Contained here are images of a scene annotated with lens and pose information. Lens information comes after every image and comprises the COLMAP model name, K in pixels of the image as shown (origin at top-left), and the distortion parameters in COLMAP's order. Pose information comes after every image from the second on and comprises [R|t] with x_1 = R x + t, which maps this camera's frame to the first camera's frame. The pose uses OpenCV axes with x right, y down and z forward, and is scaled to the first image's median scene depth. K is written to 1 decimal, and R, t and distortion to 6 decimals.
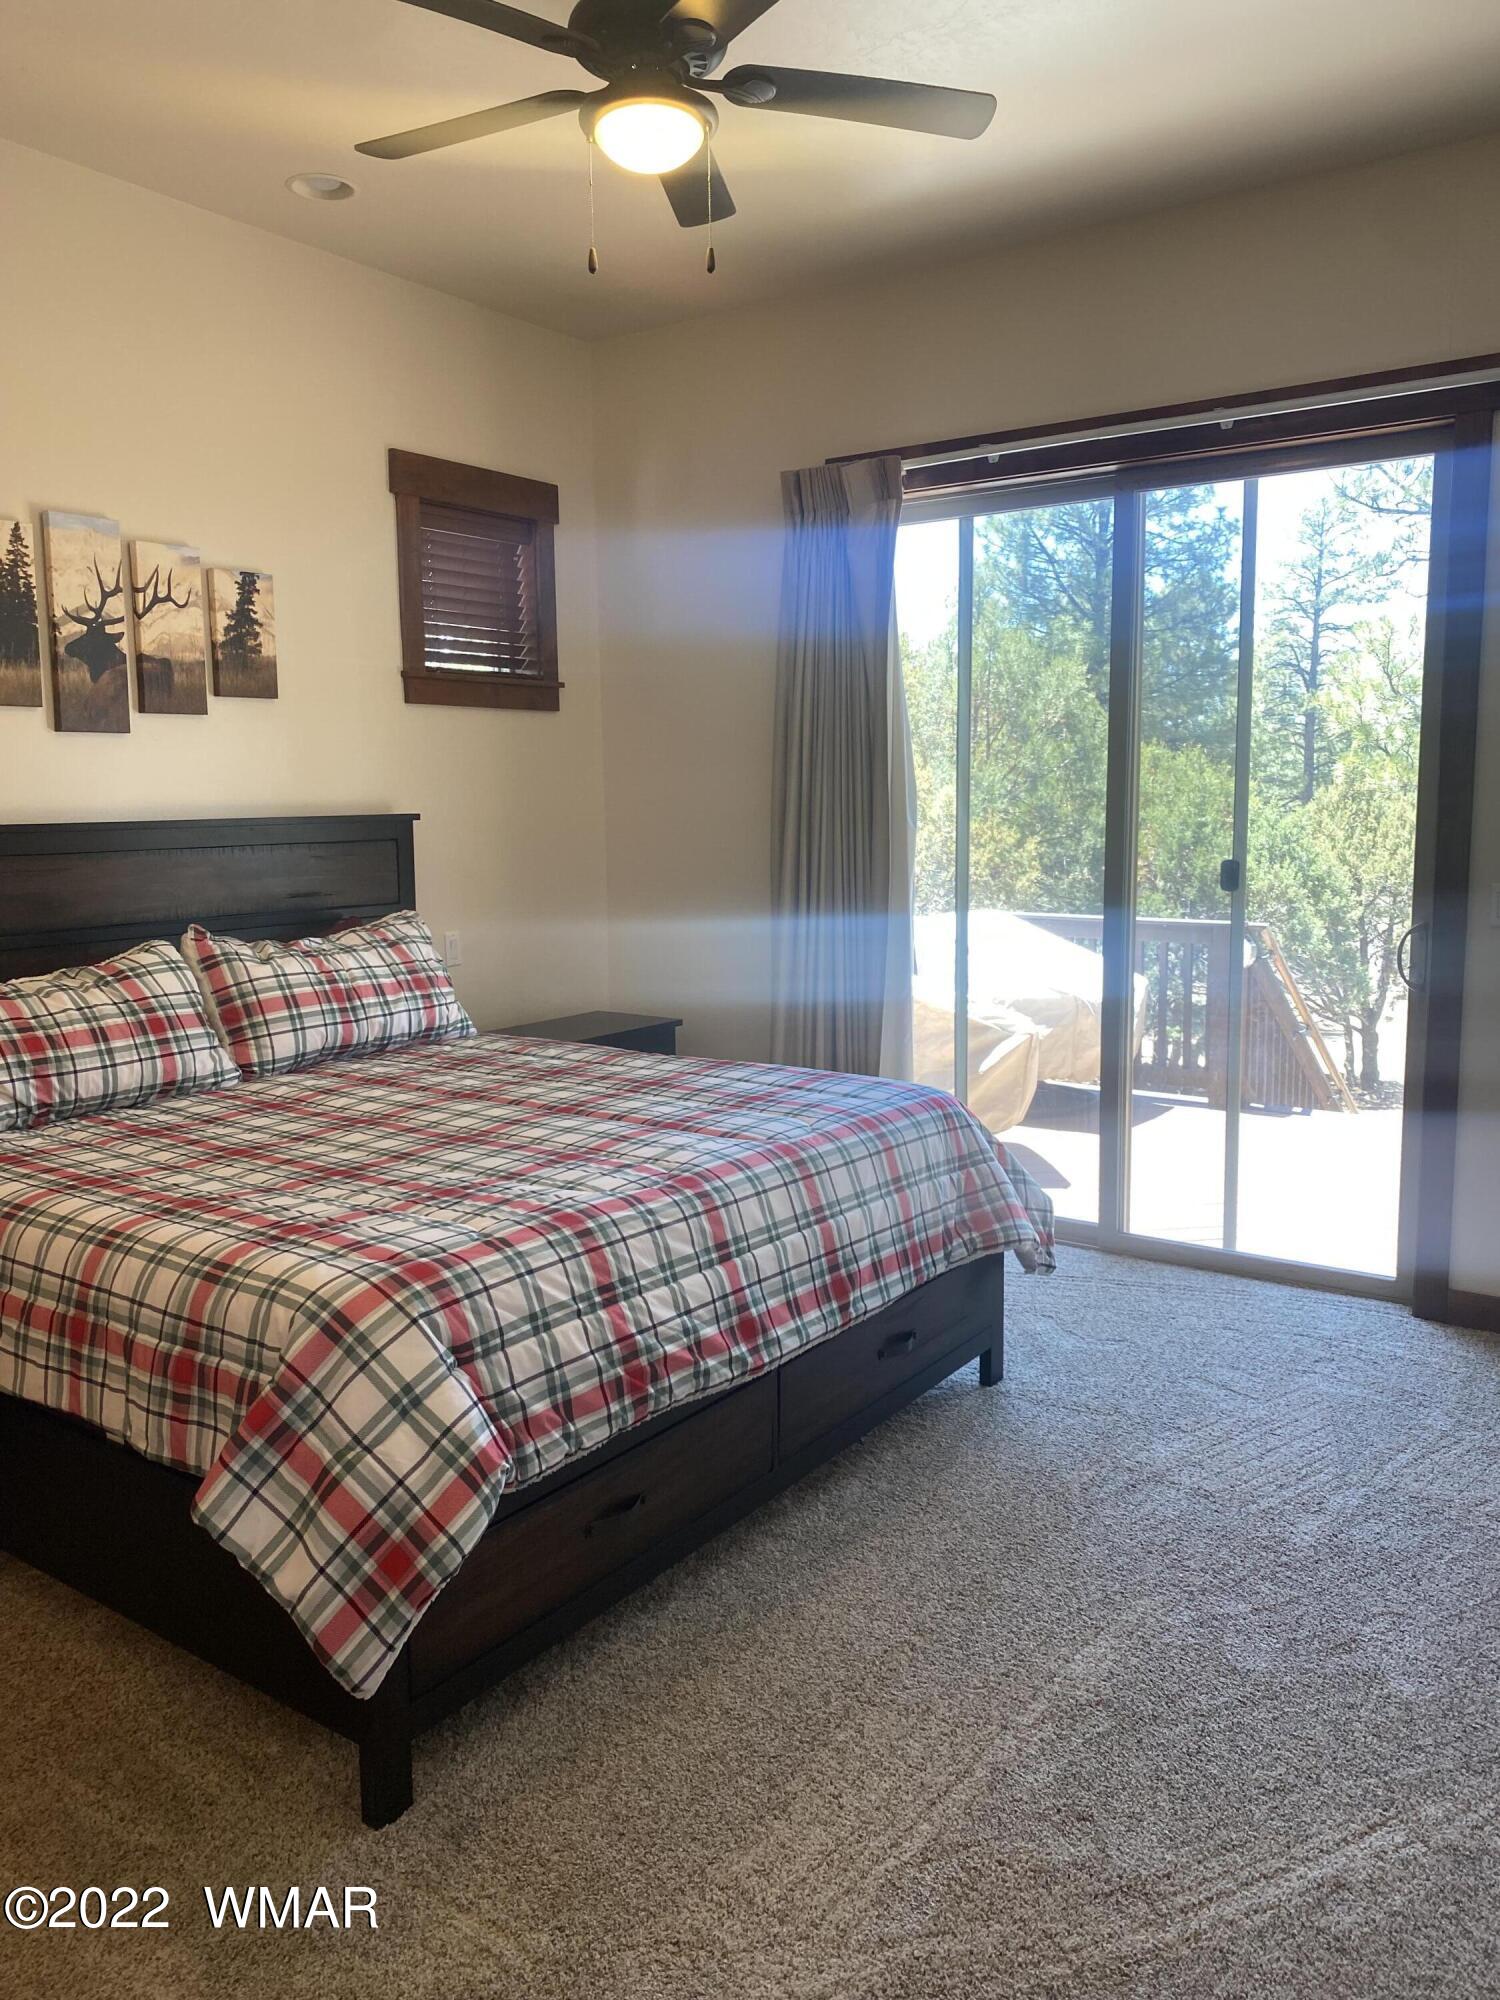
lens RADIAL K [[1539.1, 0, 740.7], [0, 1539.1, 998.7], [0, 0, 1]] dist [0.043035, -0.068697]
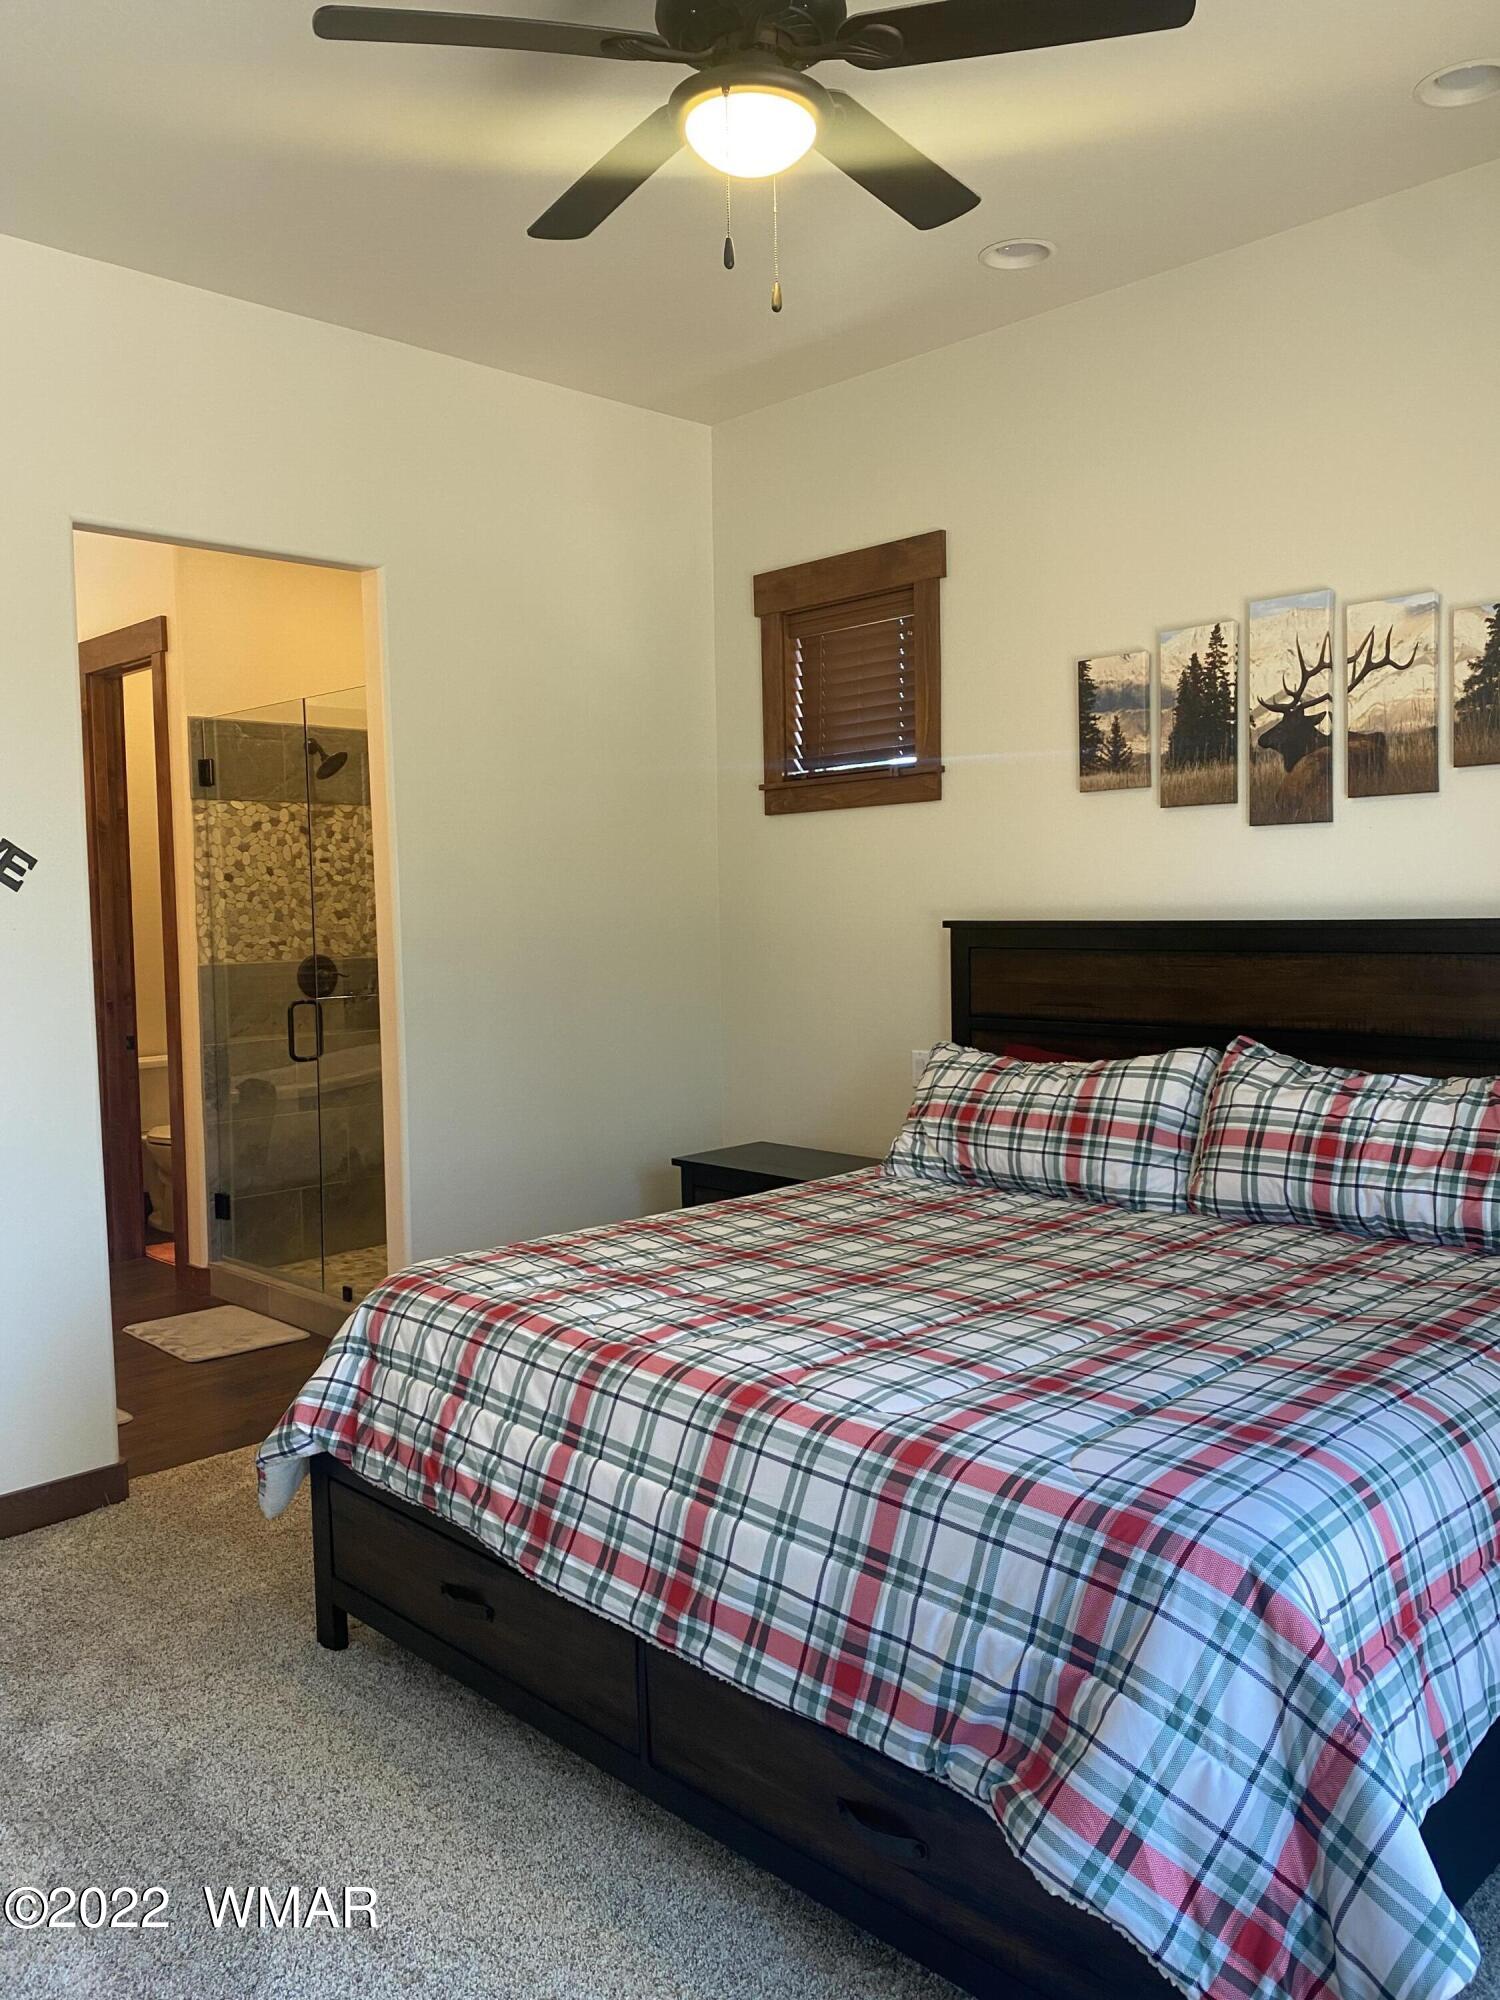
lens RADIAL K [[1539.1, 0, 740.7], [0, 1539.1, 998.7], [0, 0, 1]] dist [0.043035, -0.068697]
pose [[-0.182245, 0.081258, -0.979890, 0.593535], [-0.111370, 0.988460, 0.102682, -0.132628], [0.976926, 0.127843, -0.171092, 0.887968]]
